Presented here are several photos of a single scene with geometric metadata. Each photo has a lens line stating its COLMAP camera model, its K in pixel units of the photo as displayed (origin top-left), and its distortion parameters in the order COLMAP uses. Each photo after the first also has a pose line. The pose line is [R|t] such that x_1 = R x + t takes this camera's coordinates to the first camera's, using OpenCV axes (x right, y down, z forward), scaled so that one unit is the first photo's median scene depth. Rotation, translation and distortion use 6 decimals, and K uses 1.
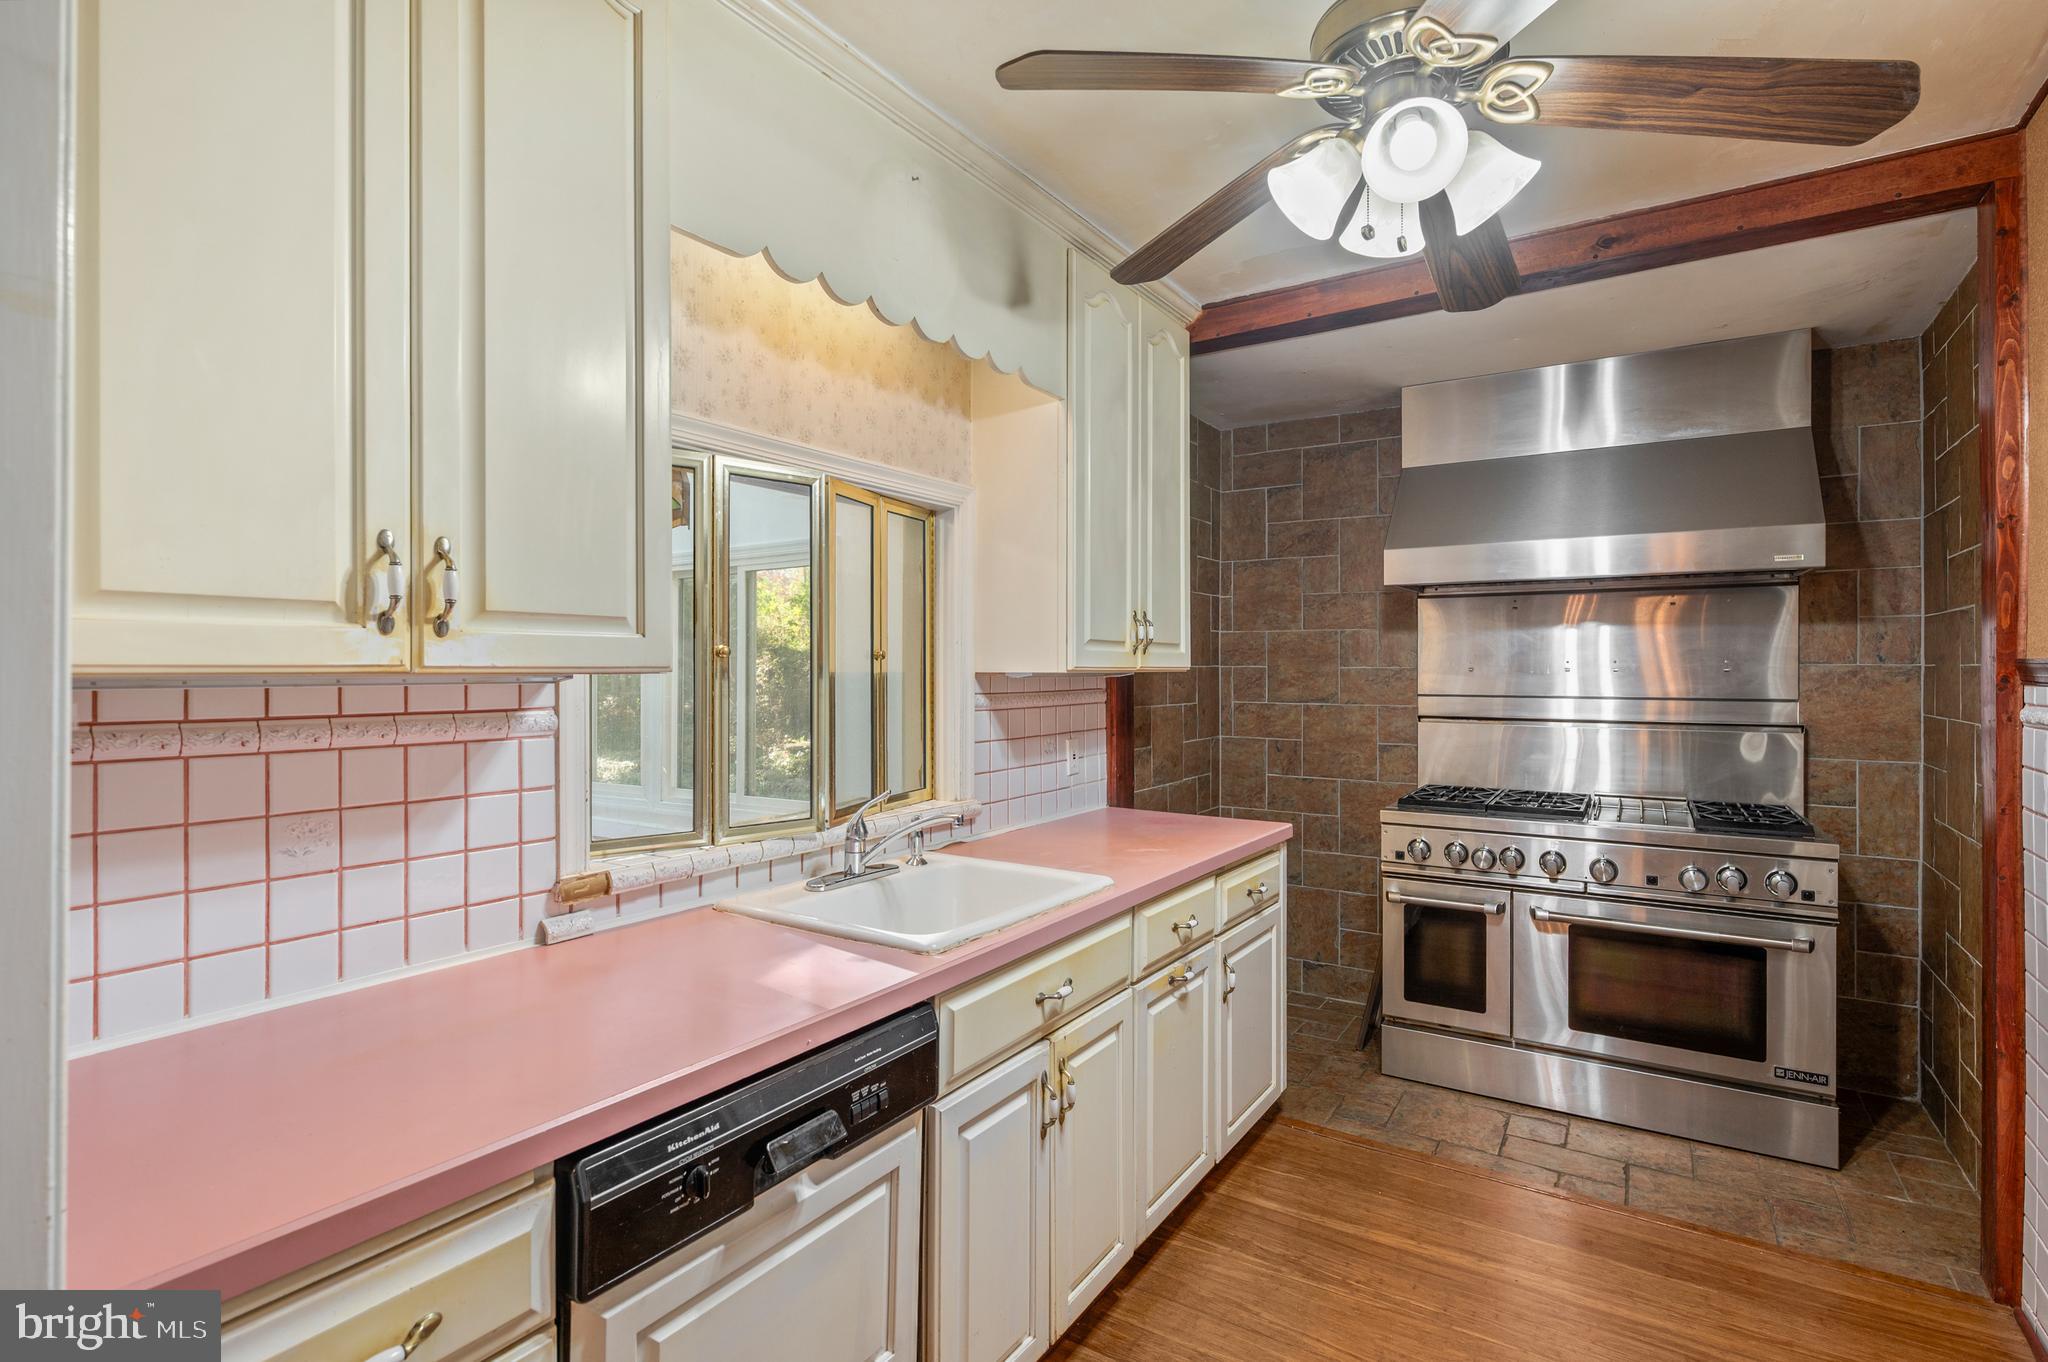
lens RADIAL K [[982.9, 0, 1021.8], [0, 982.9, 674.7], [0, 0, 1]] dist [-0.000809, -0.000156]
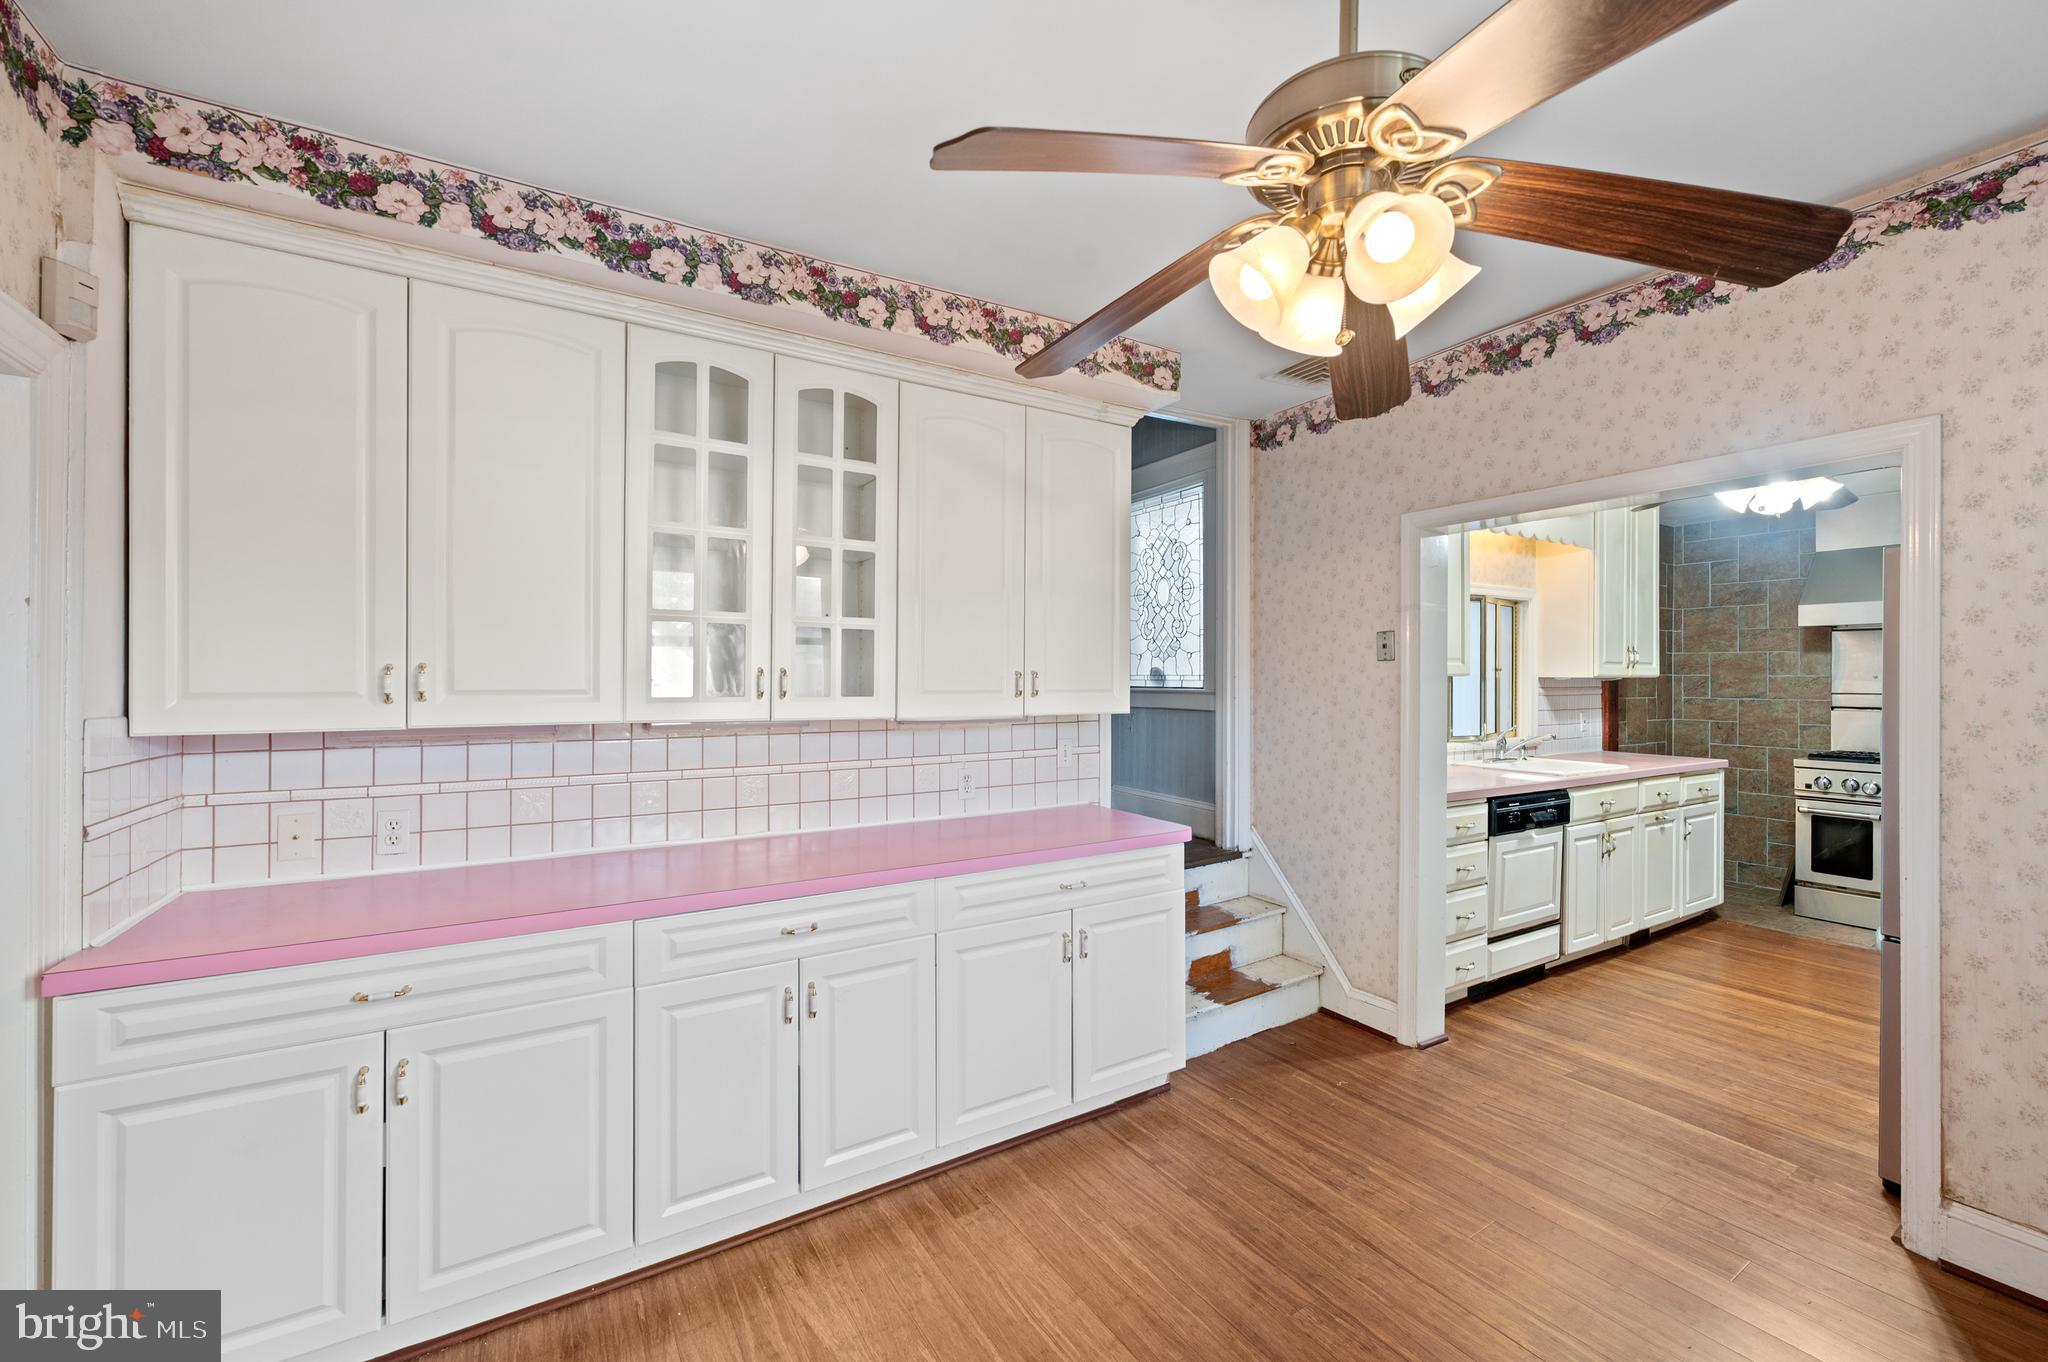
lens RADIAL K [[831.2, 0, 1029.0], [0, 831.2, 679.5], [0, 0, 1]] dist [0.000490, 0.000037]
pose [[0.905606, 0.004144, -0.424099, -0.228835], [-0.006033, 0.999977, -0.003113, 0.012250], [0.424076, 0.005378, 0.905610, -0.881907]]
